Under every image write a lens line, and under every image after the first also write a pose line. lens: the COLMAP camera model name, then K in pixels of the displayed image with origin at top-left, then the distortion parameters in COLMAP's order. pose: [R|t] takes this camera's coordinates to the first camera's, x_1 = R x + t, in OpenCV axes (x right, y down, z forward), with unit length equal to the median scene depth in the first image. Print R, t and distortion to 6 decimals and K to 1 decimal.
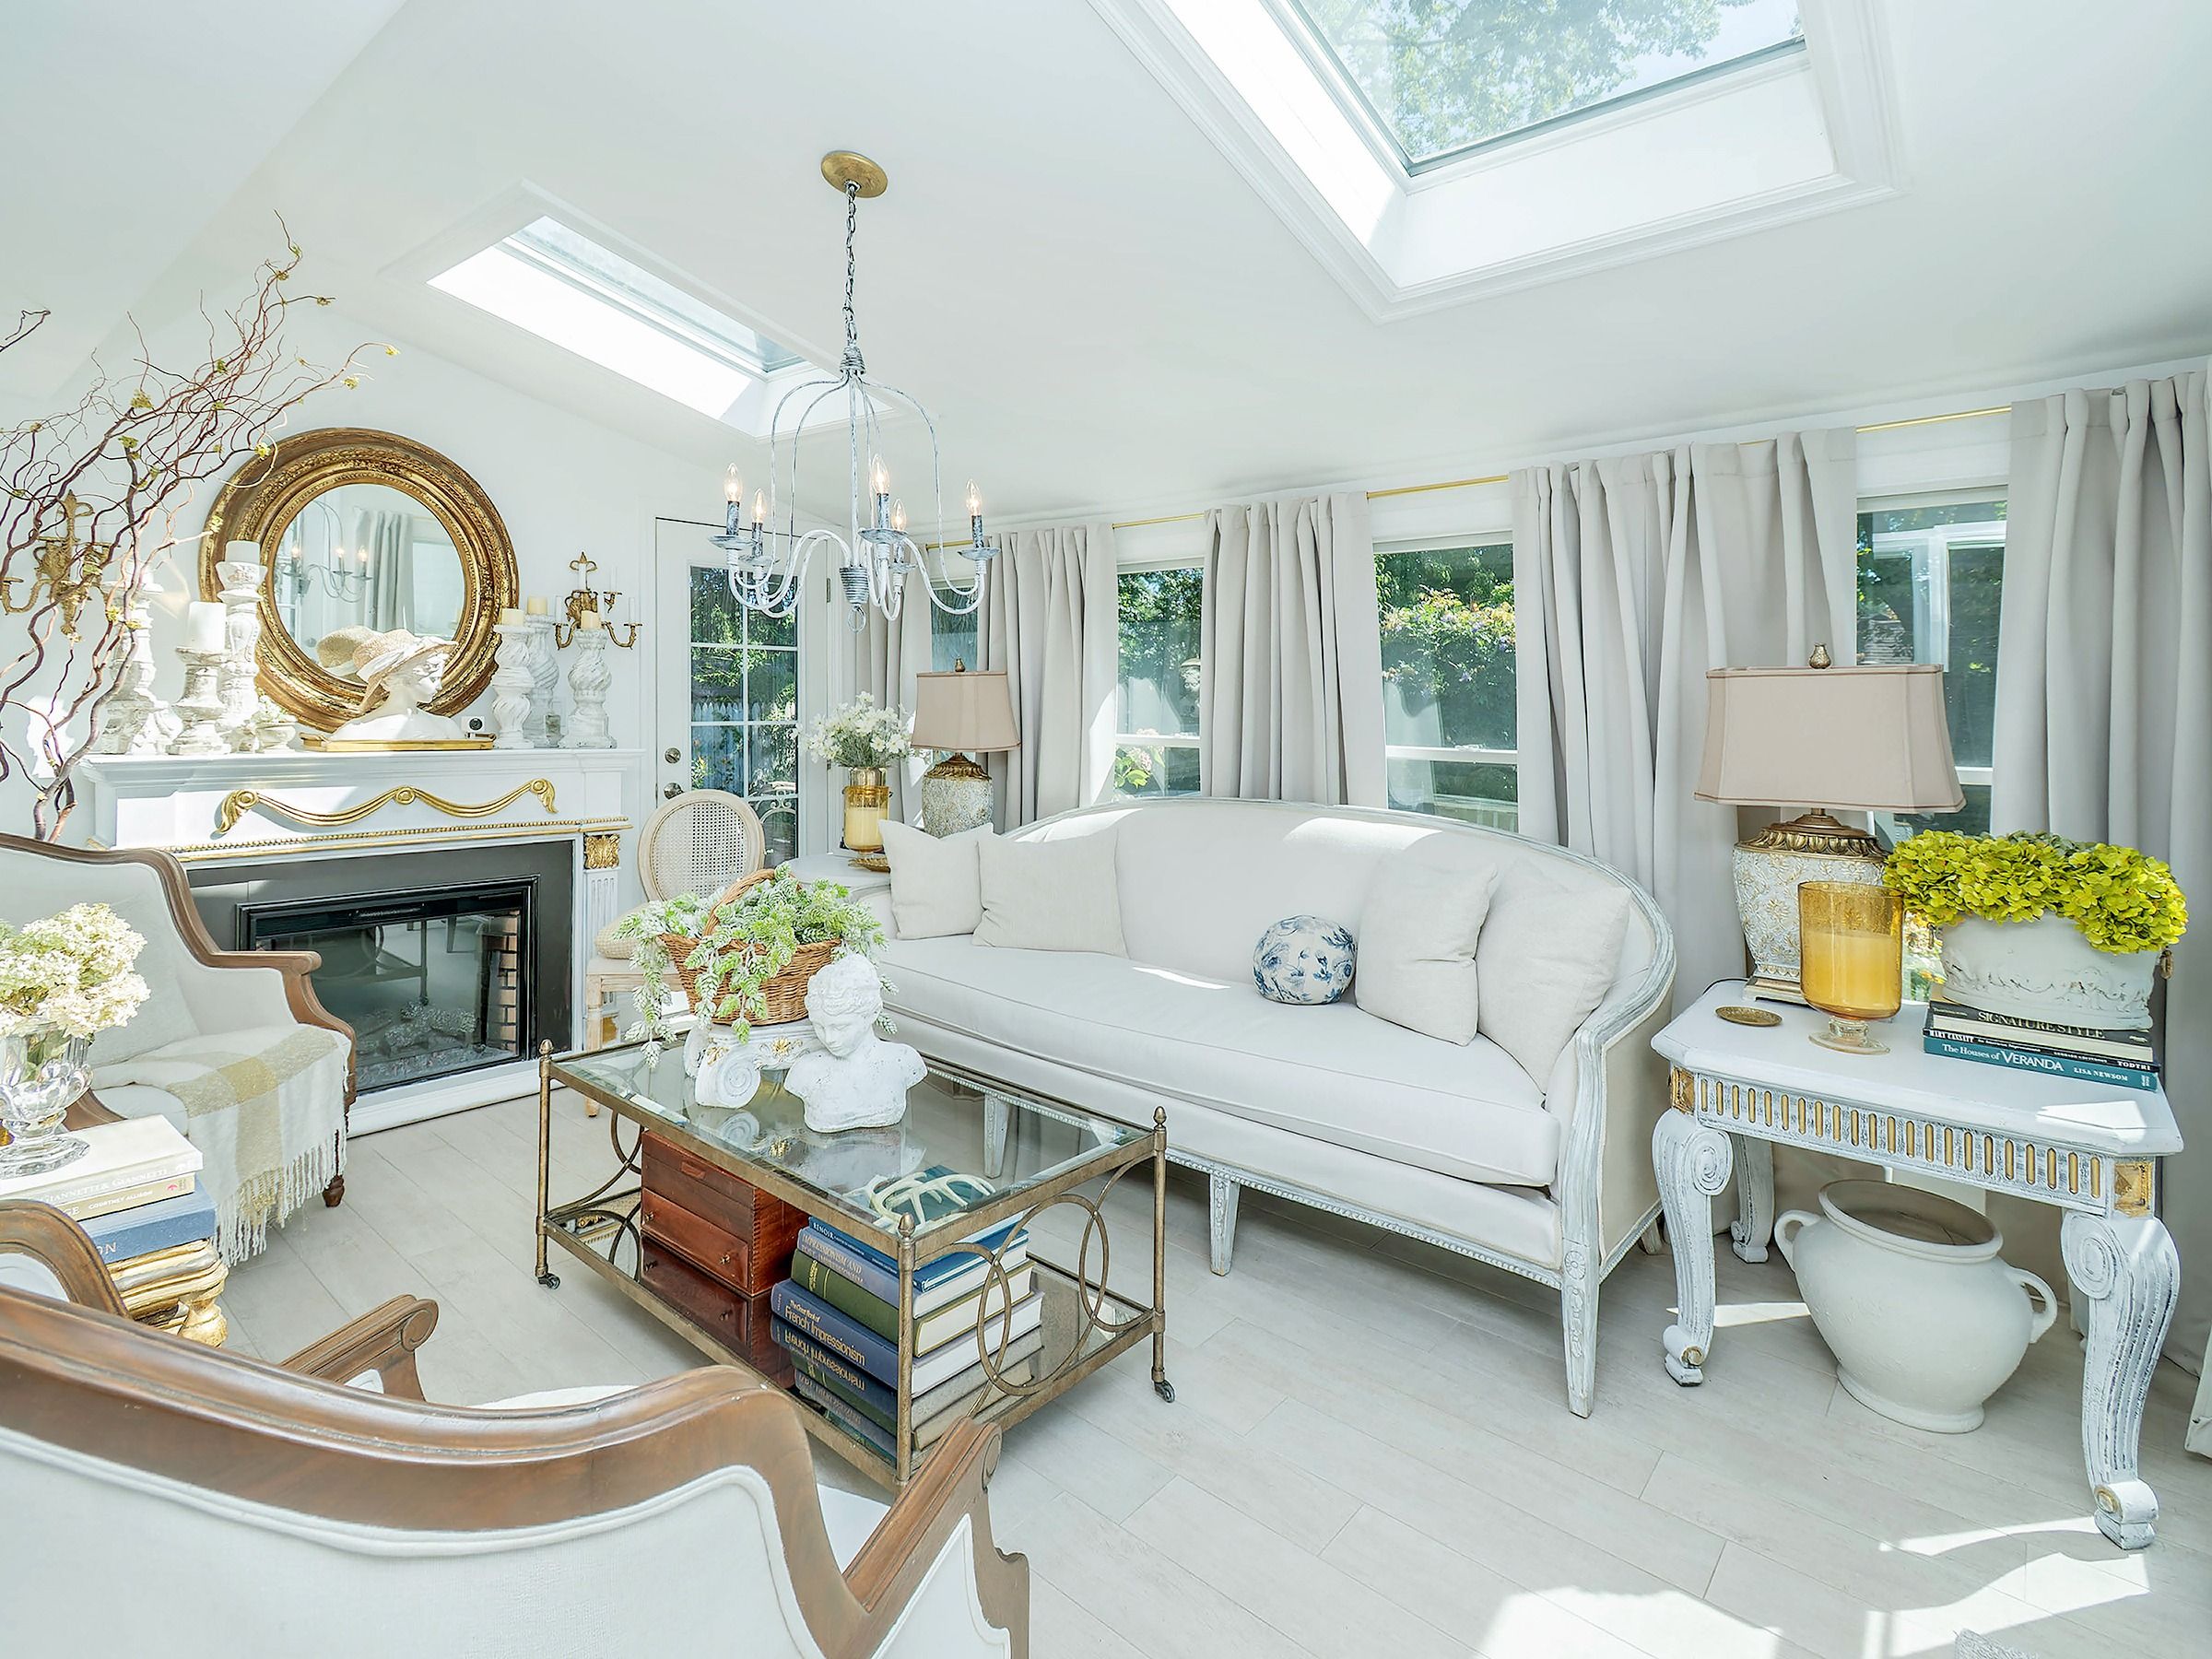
lens RADIAL K [[1048.3, 0, 1048.9], [0, 1048.3, 695.1], [0, 0, 1]] dist [0.021596, -0.000457]
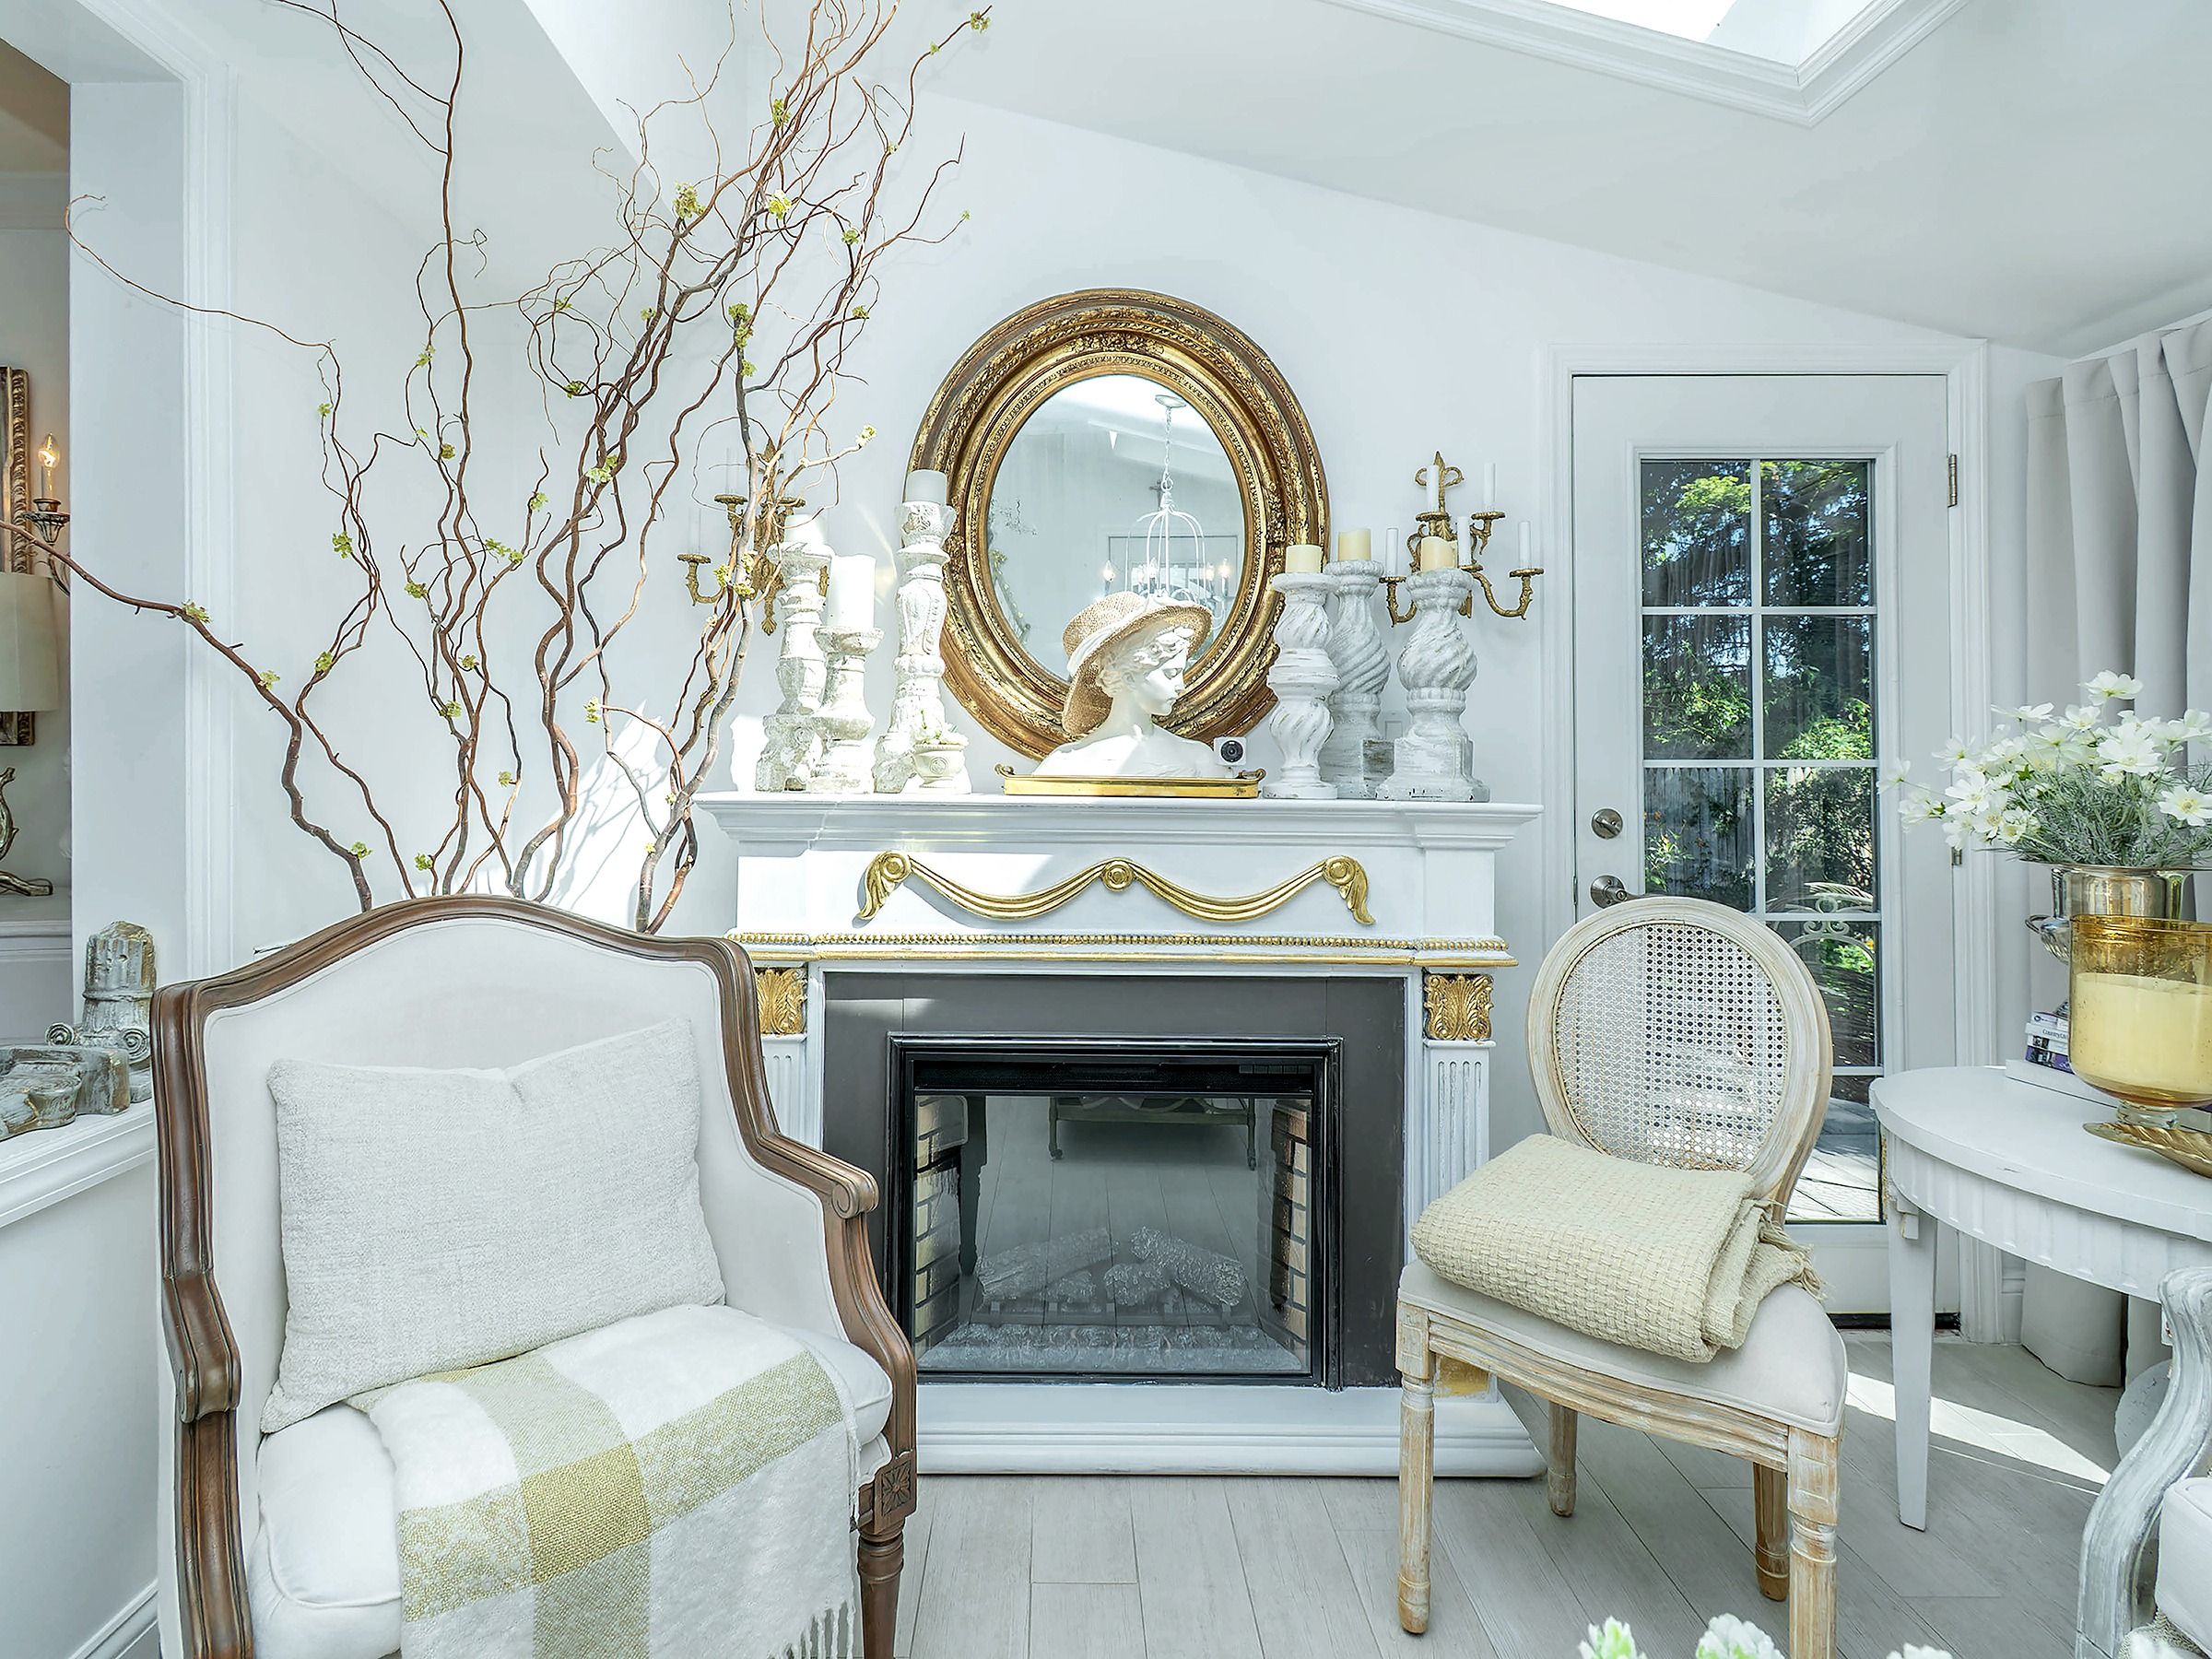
lens RADIAL K [[964.8, 0, 1176.8], [0, 964.8, 782.2], [0, 0, 1]] dist [0.001211, 0.000028]
pose [[0.707053, -0.005057, -0.707142, -0.200321], [0.006334, 0.999980, -0.000817, 0.042192], [0.707132, -0.003901, 0.707071, 0.601107]]
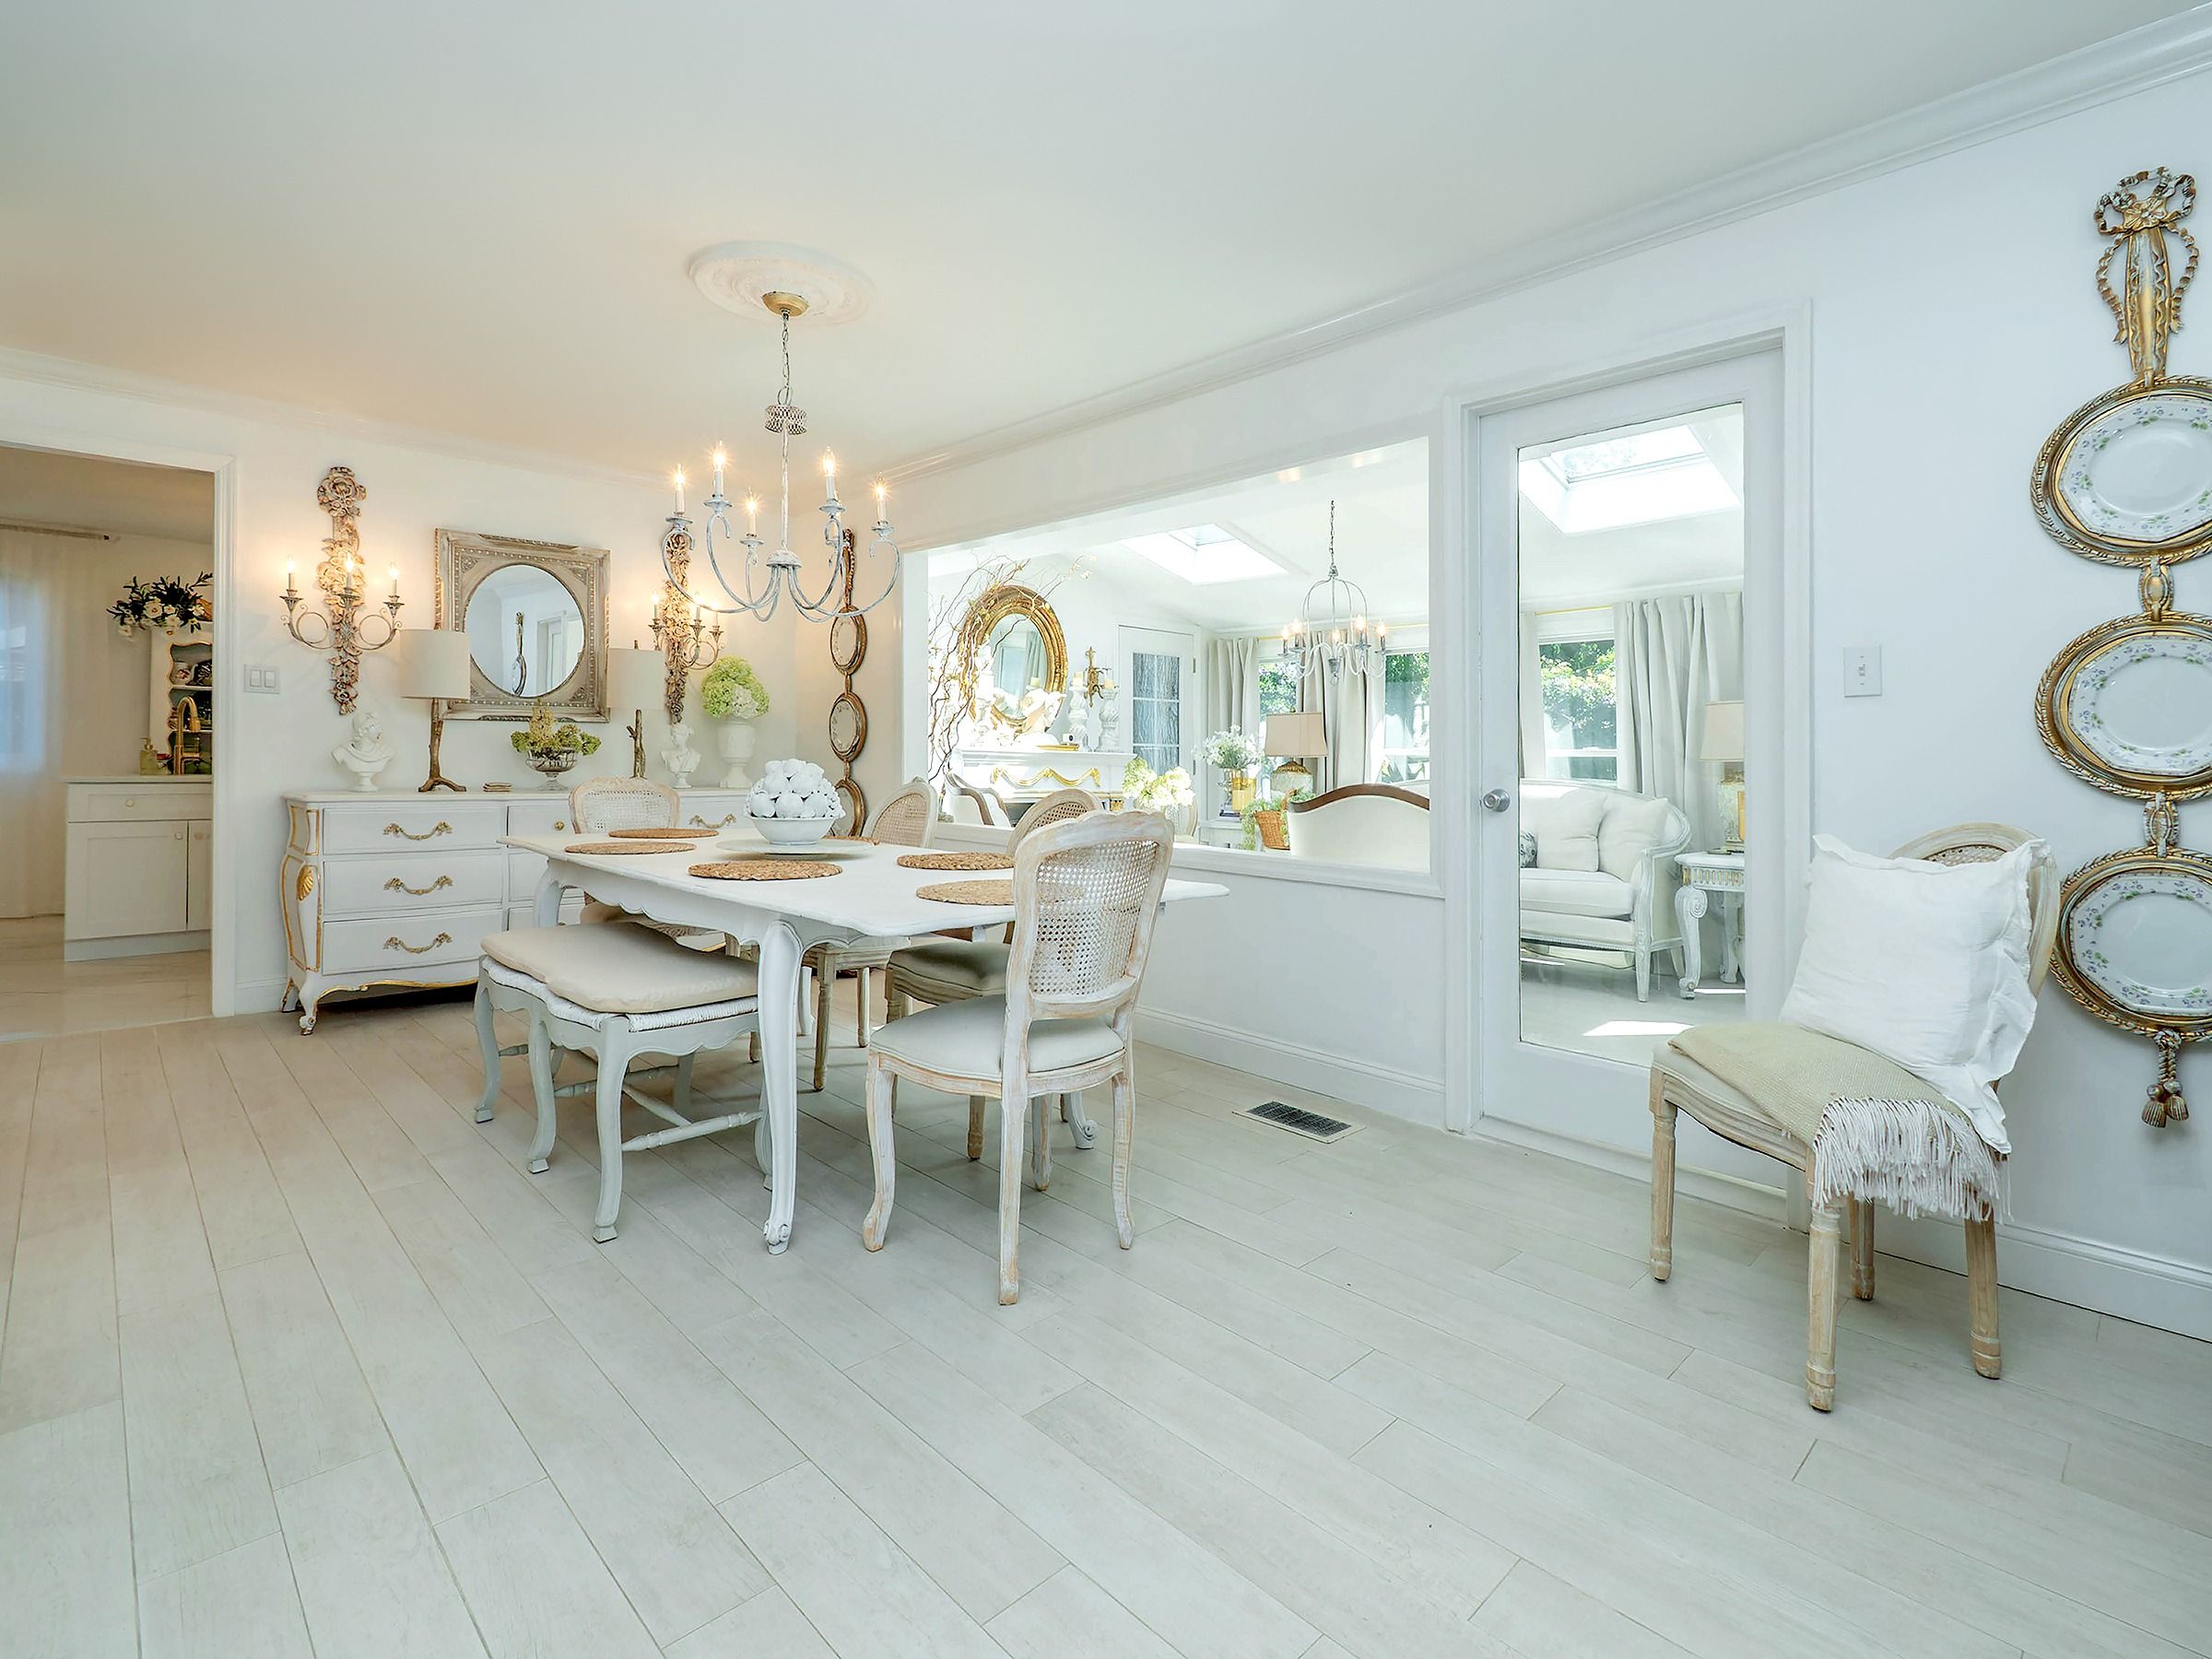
lens RADIAL K [[1074.2, 0, 1102.3], [0, 1074.2, 775.3], [0, 0, 1]] dist [0.000096, -0.000921]
pose [[0.999635, -0.005474, -0.026449, -0.416697], [0.005716, 0.999942, 0.009080, 0.074035], [0.026397, -0.009228, 0.999609, -0.927512]]
